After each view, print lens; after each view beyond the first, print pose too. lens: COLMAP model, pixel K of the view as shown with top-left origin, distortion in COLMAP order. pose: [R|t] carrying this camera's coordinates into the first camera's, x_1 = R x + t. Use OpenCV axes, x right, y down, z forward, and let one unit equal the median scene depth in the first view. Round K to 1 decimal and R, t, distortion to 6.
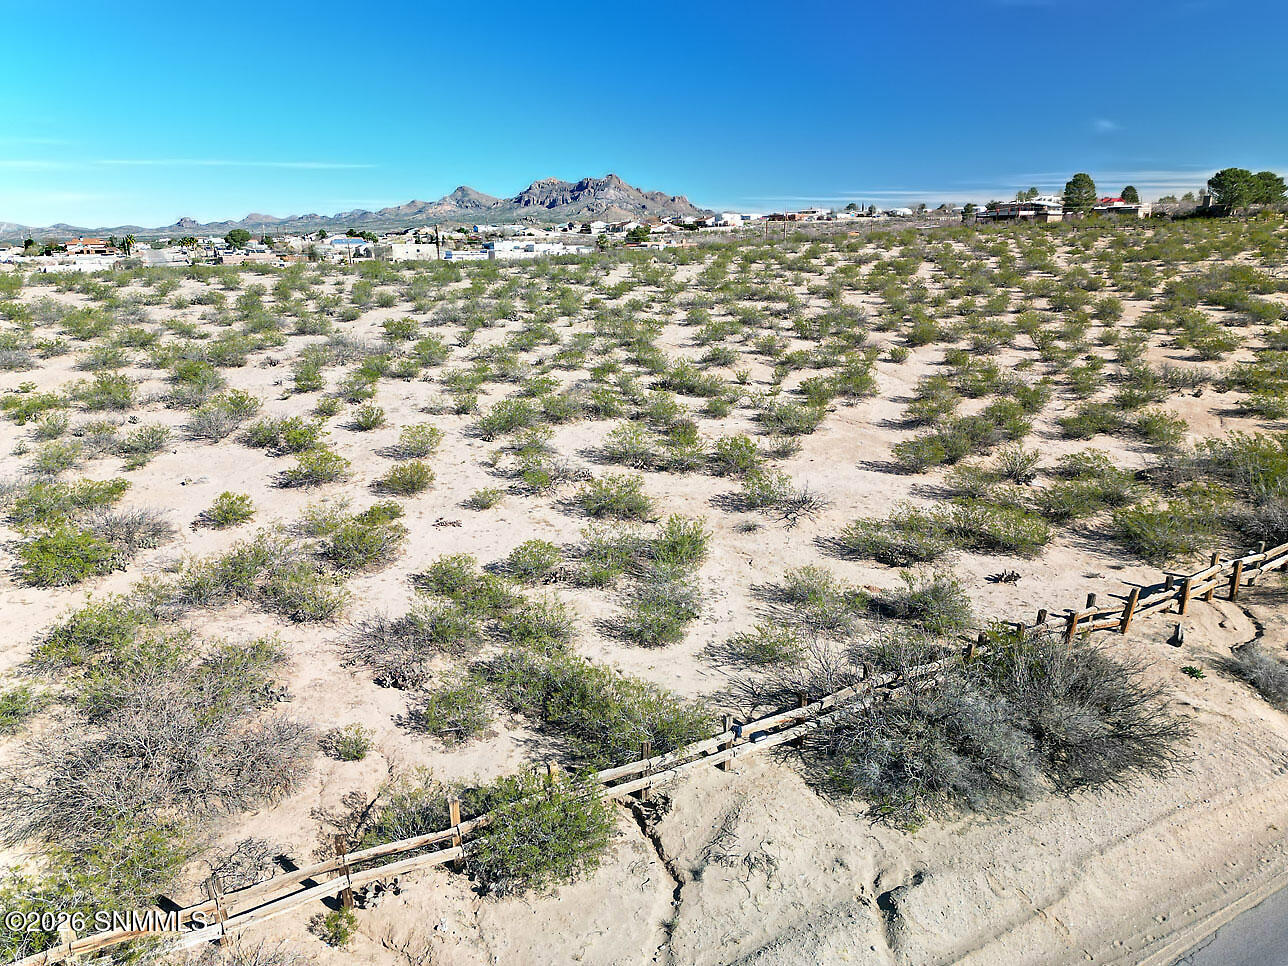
lens RADIAL K [[903.1, 0, 643.7], [0, 903.1, 475.6], [0, 0, 1]] dist [0.073750, -0.062229]
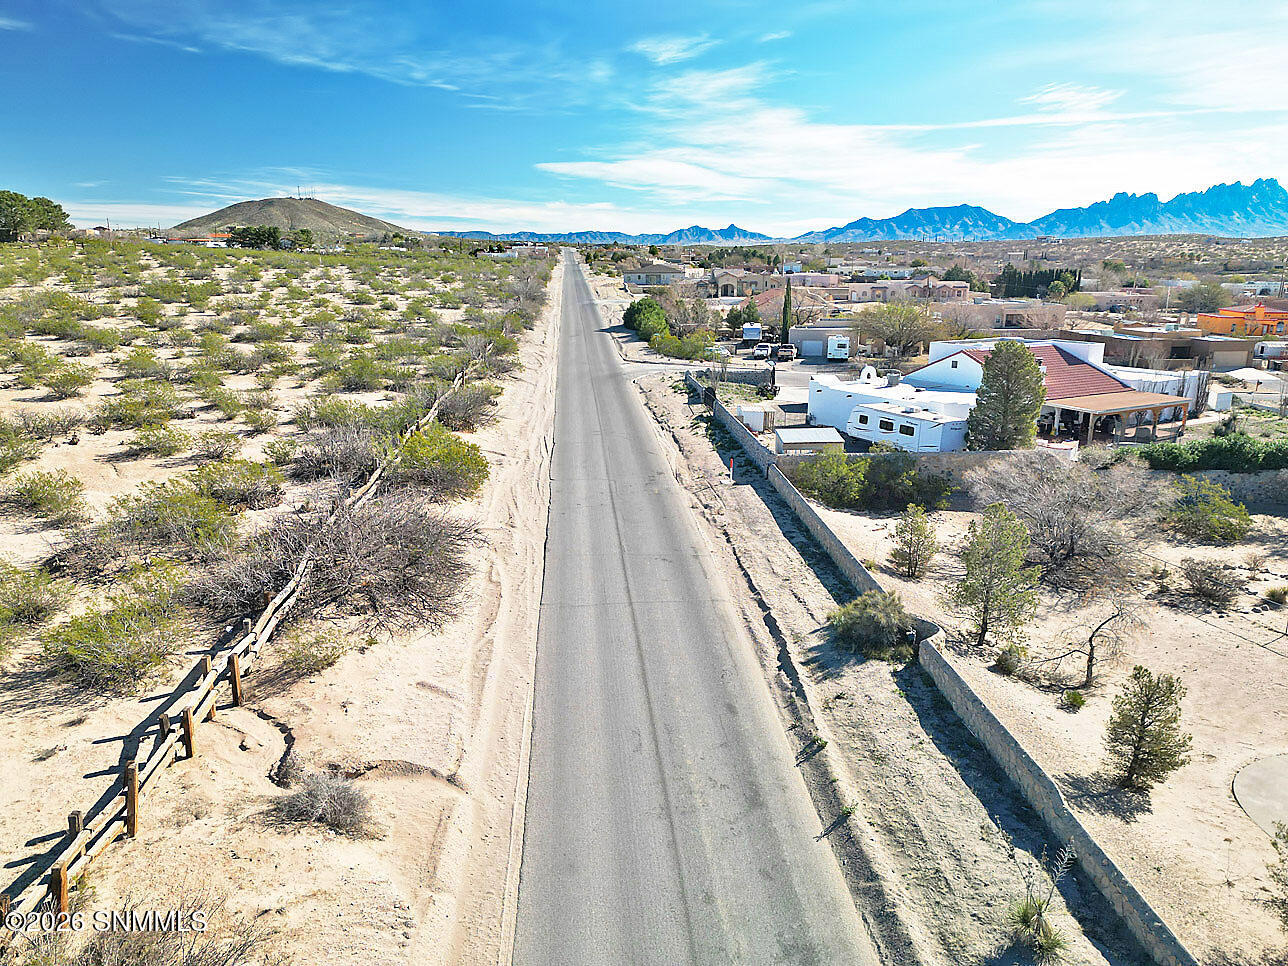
lens RADIAL K [[903.1, 0, 651.5], [0, 903.1, 488.1], [0, 0, 1]] dist [0.073750, -0.062229]
pose [[0.418822, -0.221463, 0.880649, 0.079388], [0.235678, 0.963082, 0.130108, -0.034883], [-0.876951, 0.153057, 0.455554, 0.175374]]
